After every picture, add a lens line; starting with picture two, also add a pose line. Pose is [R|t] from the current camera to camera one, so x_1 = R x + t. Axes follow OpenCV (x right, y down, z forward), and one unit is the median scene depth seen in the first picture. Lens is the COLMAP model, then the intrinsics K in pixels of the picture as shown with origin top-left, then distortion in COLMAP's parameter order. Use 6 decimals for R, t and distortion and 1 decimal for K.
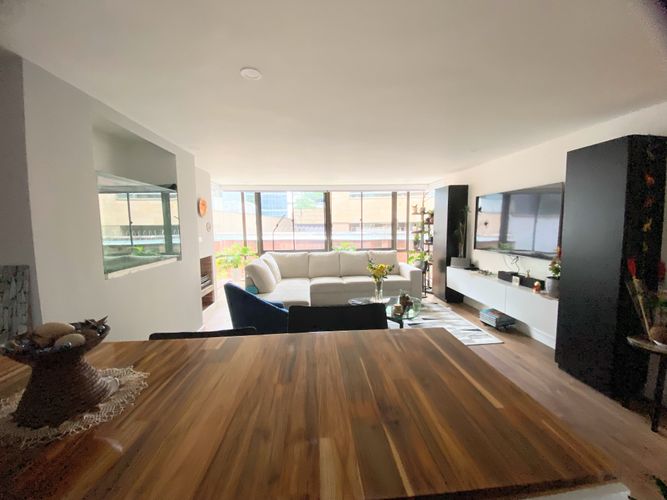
lens RADIAL K [[269.4, 0, 332.8], [0, 269.4, 250.9], [0, 0, 1]] dist [0.008798, -0.014422]
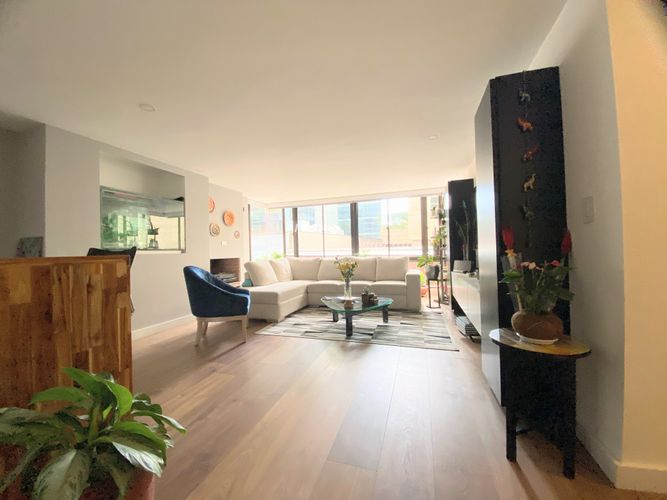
lens RADIAL K [[269.4, 0, 333.5], [0, 269.4, 249.1], [0, 0, 1]] dist [0.008798, -0.014422]
pose [[0.923482, -0.011045, -0.383484, 0.389358], [-0.025526, 0.995602, -0.090144, 0.072596], [0.382792, 0.093035, 0.919138, 0.032968]]
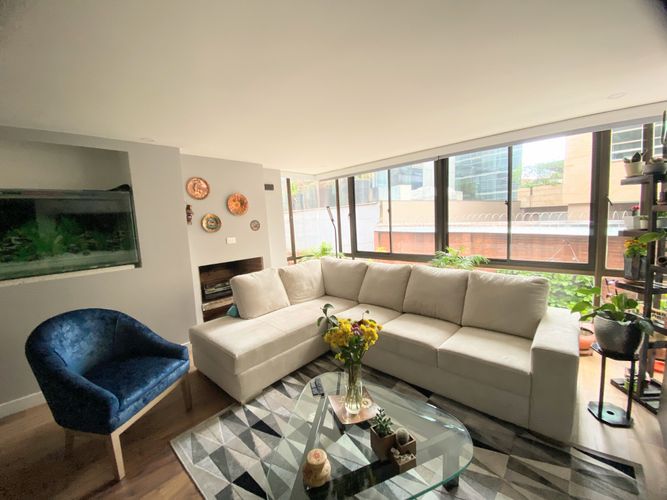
lens RADIAL K [[269.4, 0, 331.2], [0, 269.4, 248.3], [0, 0, 1]] dist [0.008798, -0.014422]
pose [[0.677101, 0.059720, -0.733463, 0.339254], [-0.030206, 0.998117, 0.053383, -0.061315], [0.735270, -0.013991, 0.677630, 0.531164]]
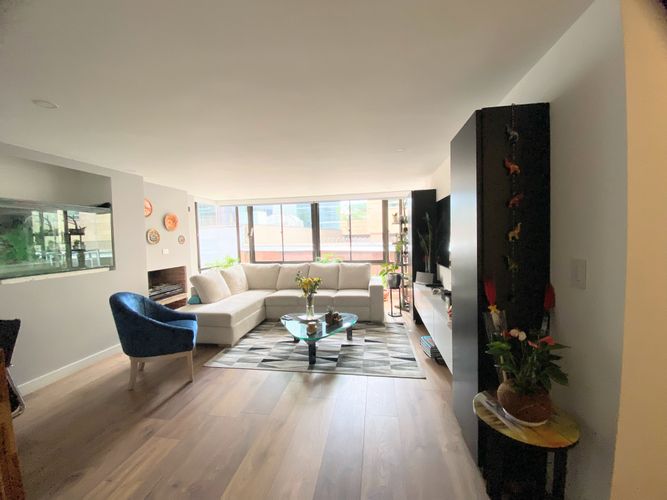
lens RADIAL K [[269.4, 0, 333.4], [0, 269.4, 249.1], [0, 0, 1]] dist [0.008798, -0.014422]
pose [[0.971335, -0.000818, -0.237712, 0.362088], [-0.010114, 0.998946, -0.044764, -0.006740], [0.237498, 0.045885, 0.970304, 0.080884]]
